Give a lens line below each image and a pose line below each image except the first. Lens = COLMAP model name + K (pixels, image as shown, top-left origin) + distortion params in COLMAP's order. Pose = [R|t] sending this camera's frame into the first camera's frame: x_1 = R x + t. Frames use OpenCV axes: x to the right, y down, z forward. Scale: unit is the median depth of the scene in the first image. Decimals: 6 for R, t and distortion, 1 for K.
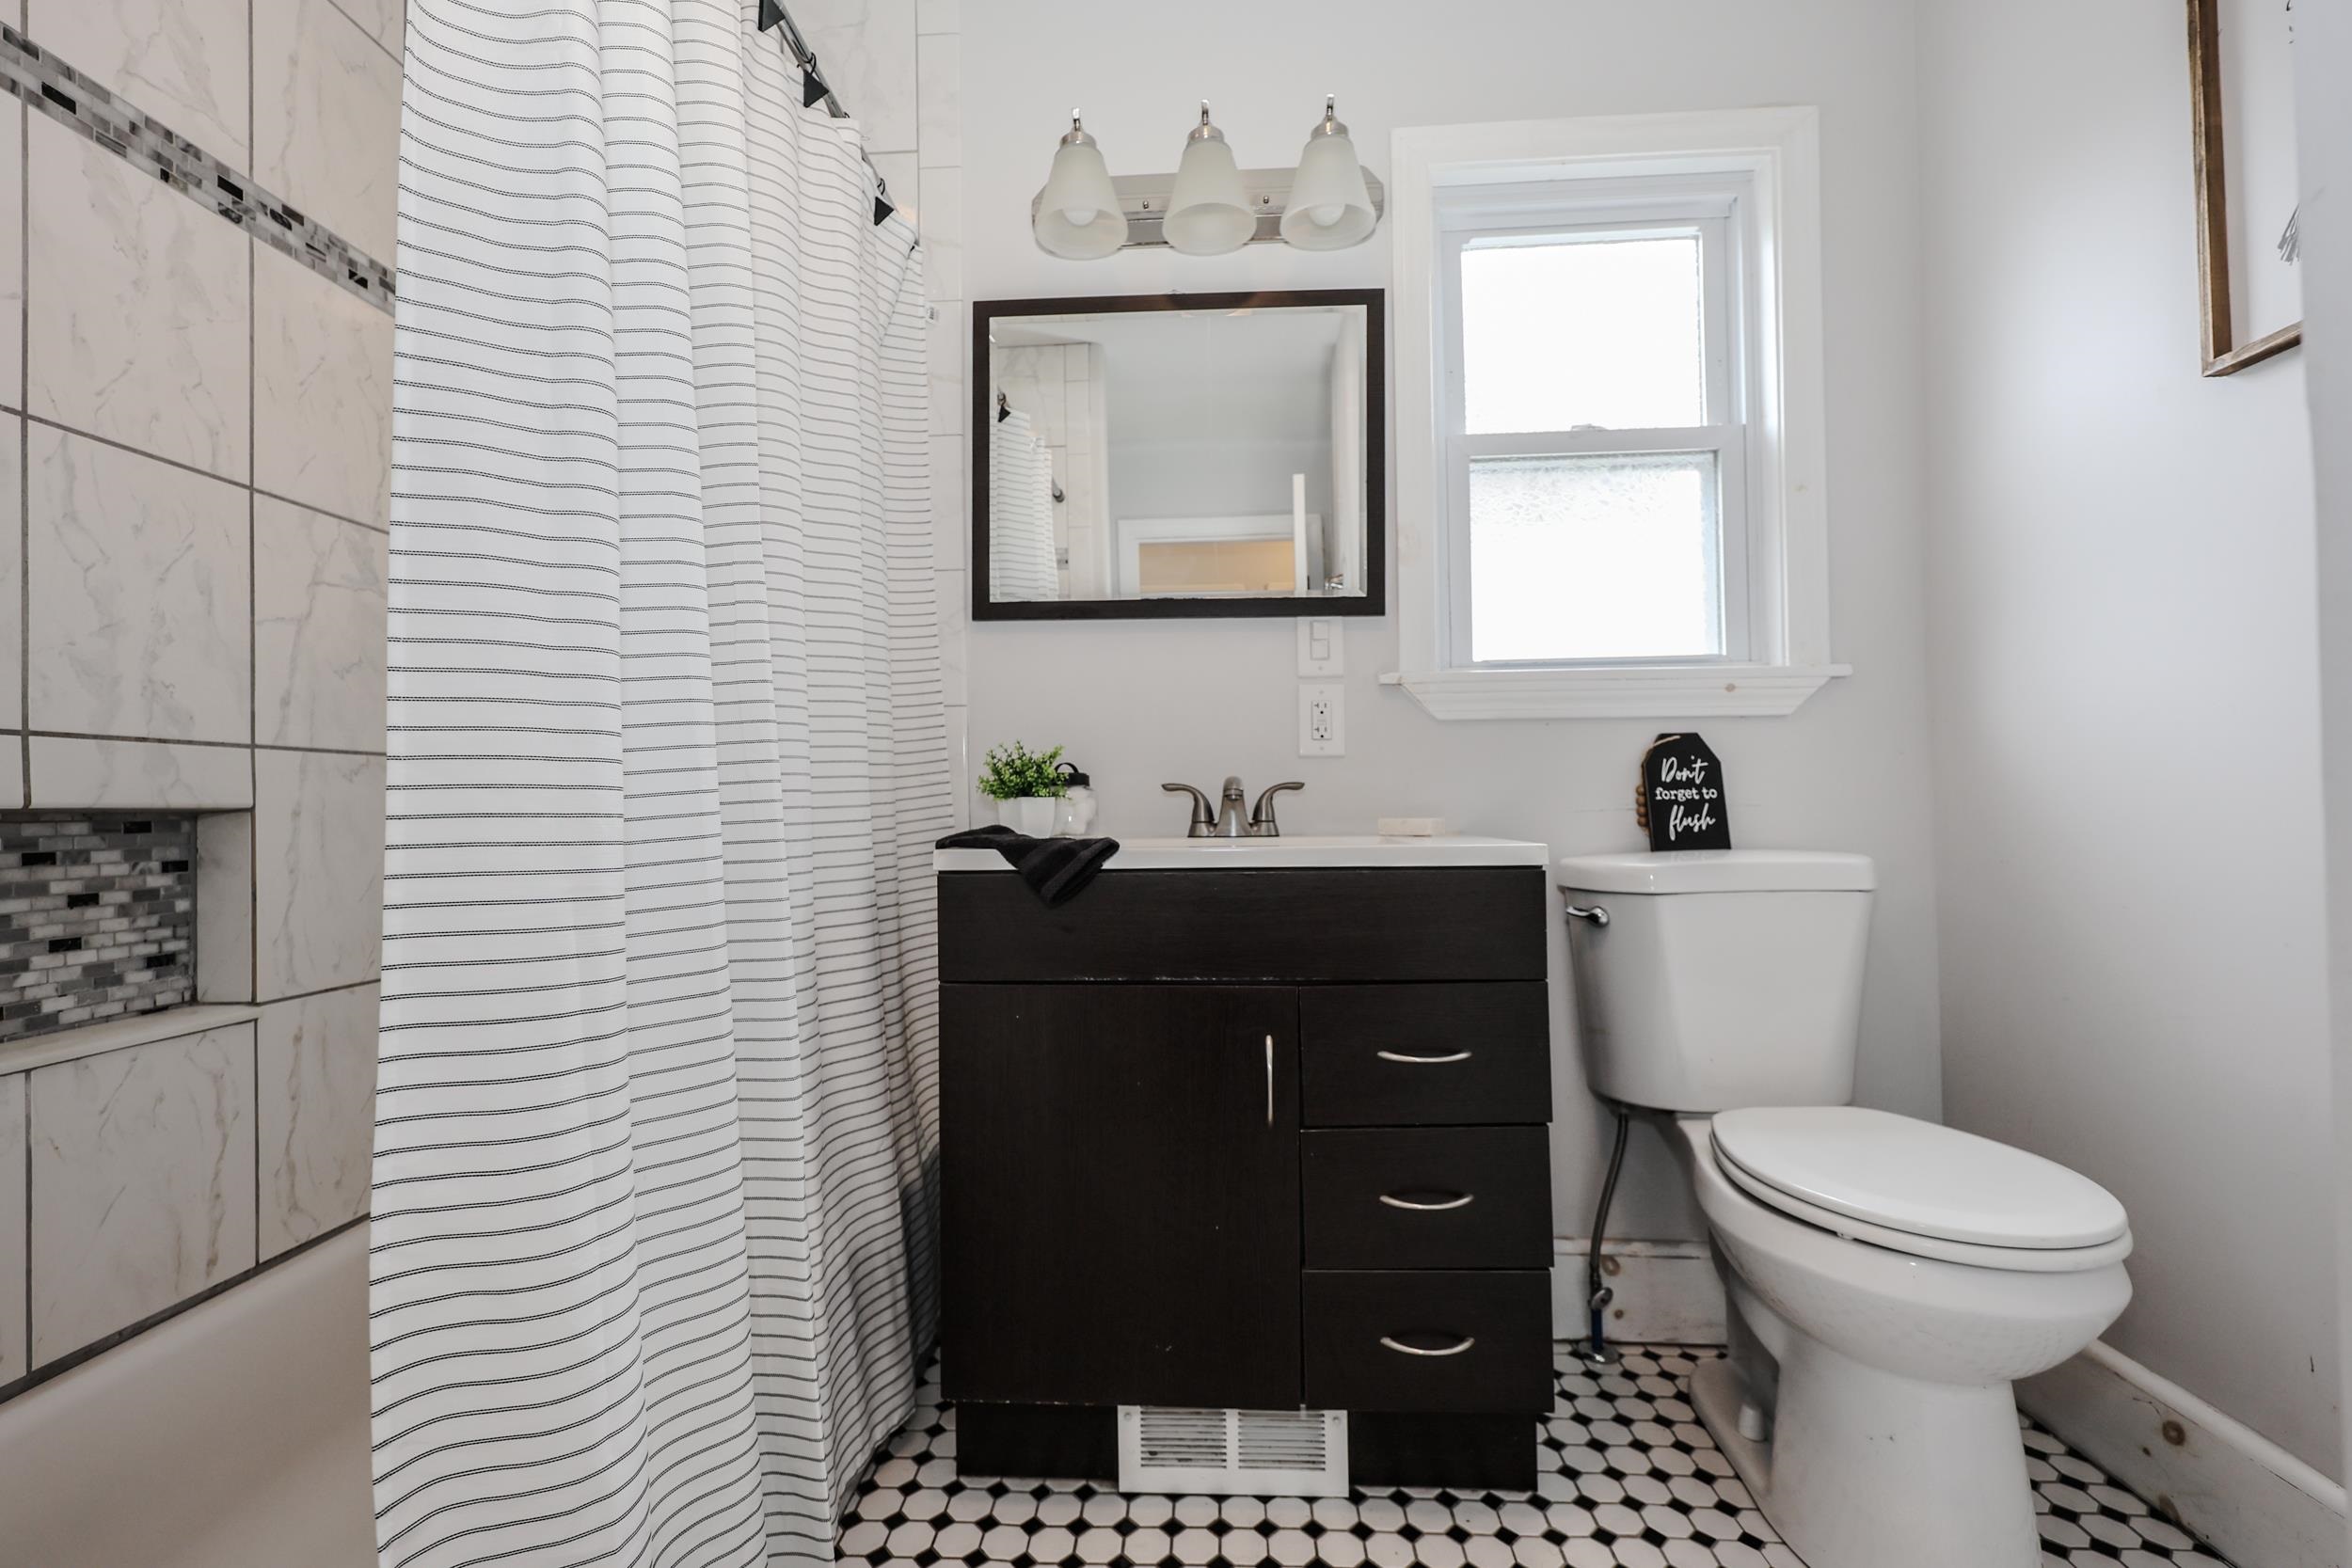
lens RADIAL K [[1004.2, 0, 1177.8], [0, 1004.2, 788.9], [0, 0, 1]] dist [0.003082, -0.000764]
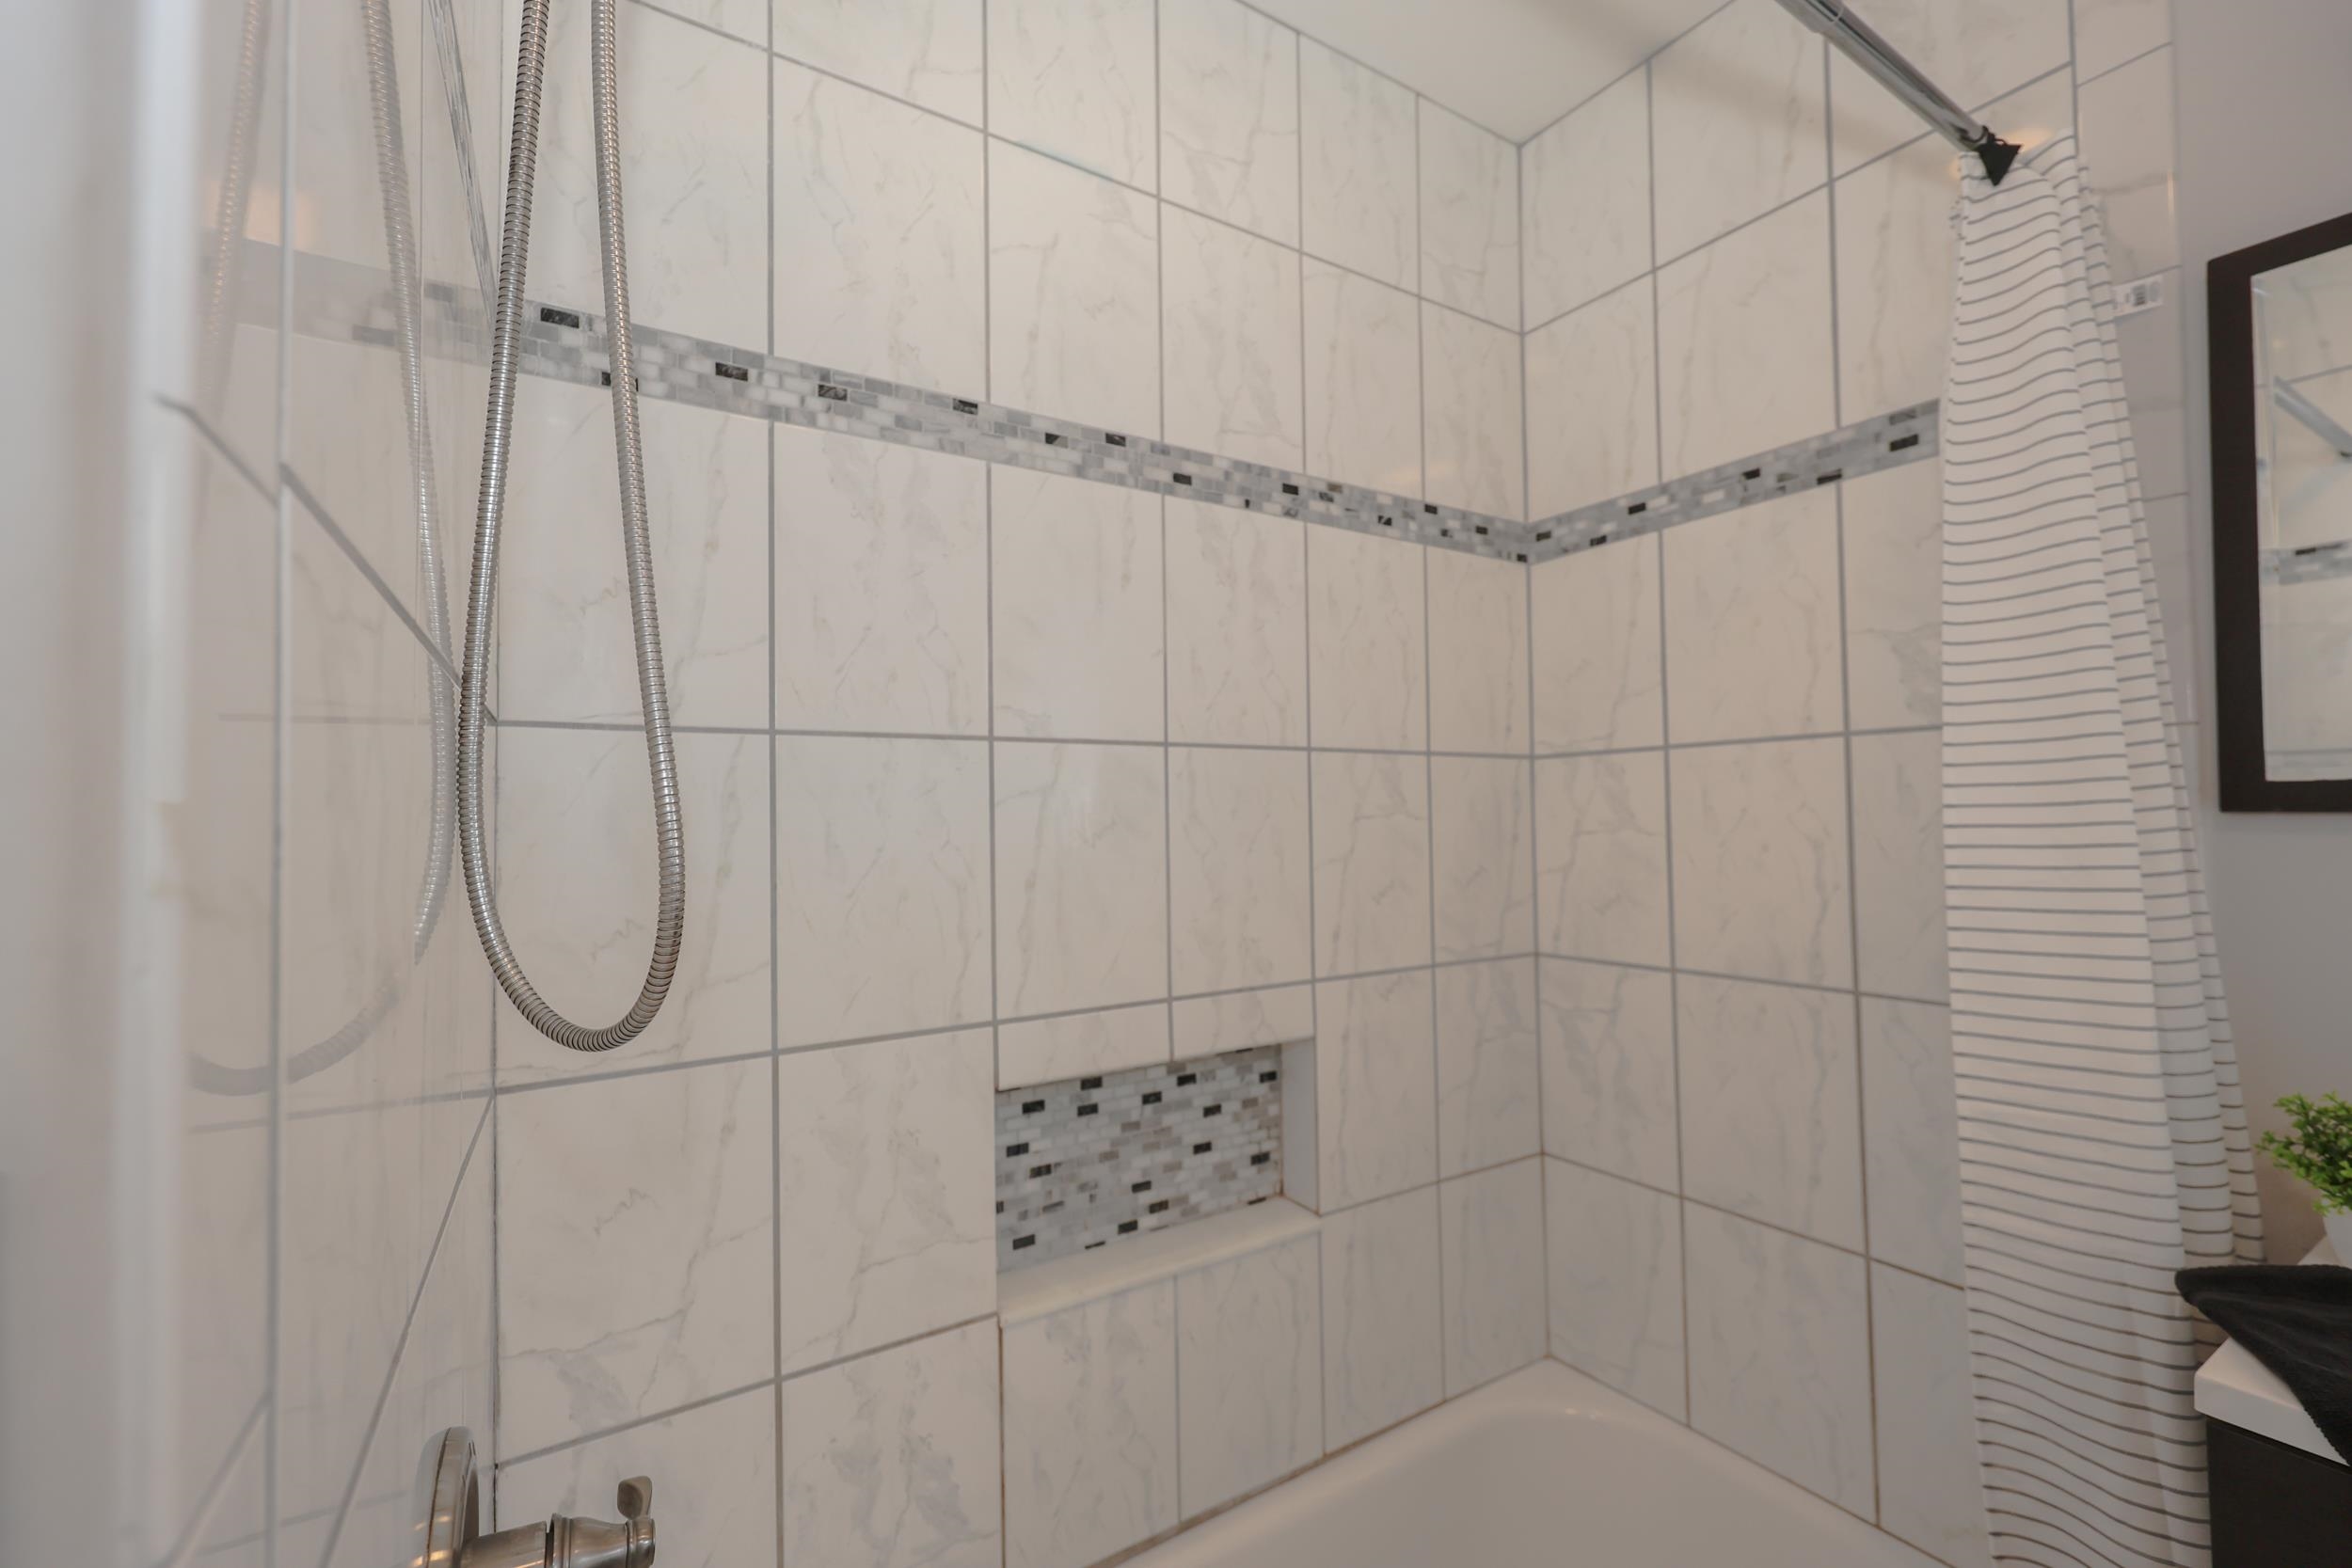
lens RADIAL K [[992.0, 0, 1155.0], [0, 992.0, 778.7], [0, 0, 1]] dist [0.001473, -0.000161]
pose [[0.568612, -0.016577, -0.822439, -0.112420], [0.016326, 0.999827, -0.008865, -0.261824], [0.822444, -0.008386, 0.568784, 0.234395]]
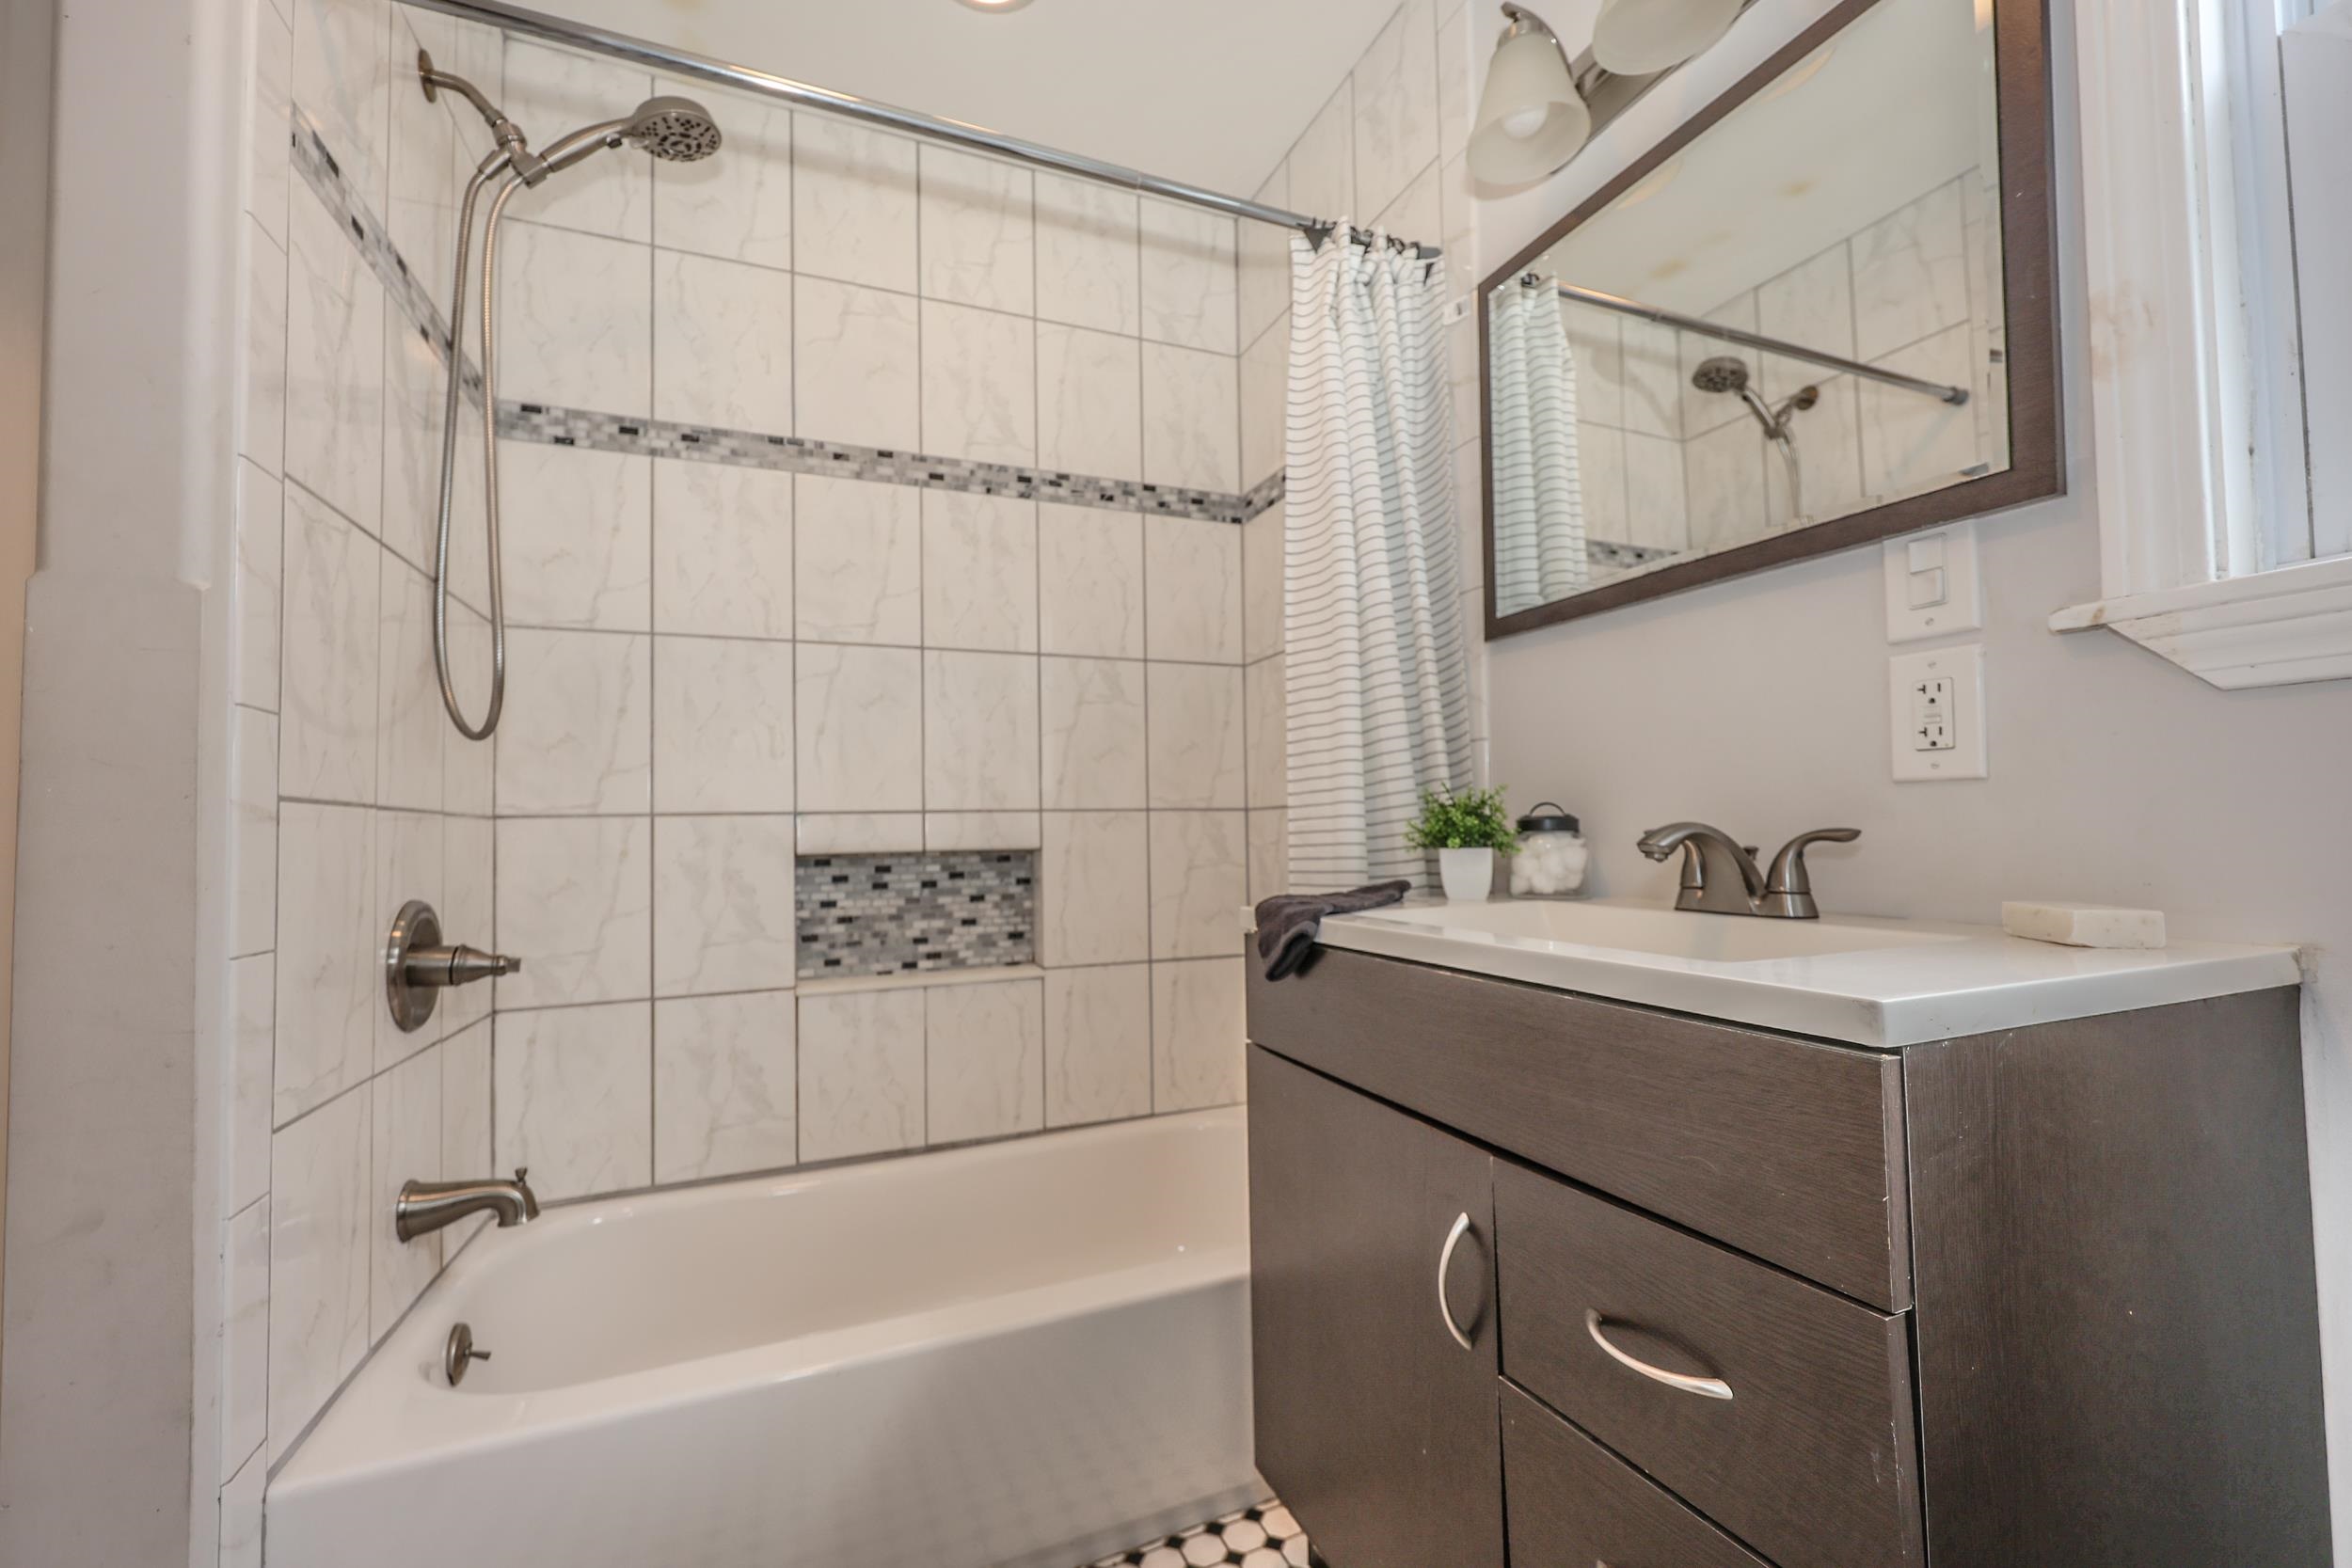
lens RADIAL K [[986.3, 0, 1175.0], [0, 986.3, 792.7], [0, 0, 1]] dist [0.002453, -0.000006]
pose [[0.413025, -0.028669, -0.910268, 0.645981], [0.024490, 0.999493, -0.020367, -0.033830], [0.910390, -0.013880, 0.413518, 0.537938]]
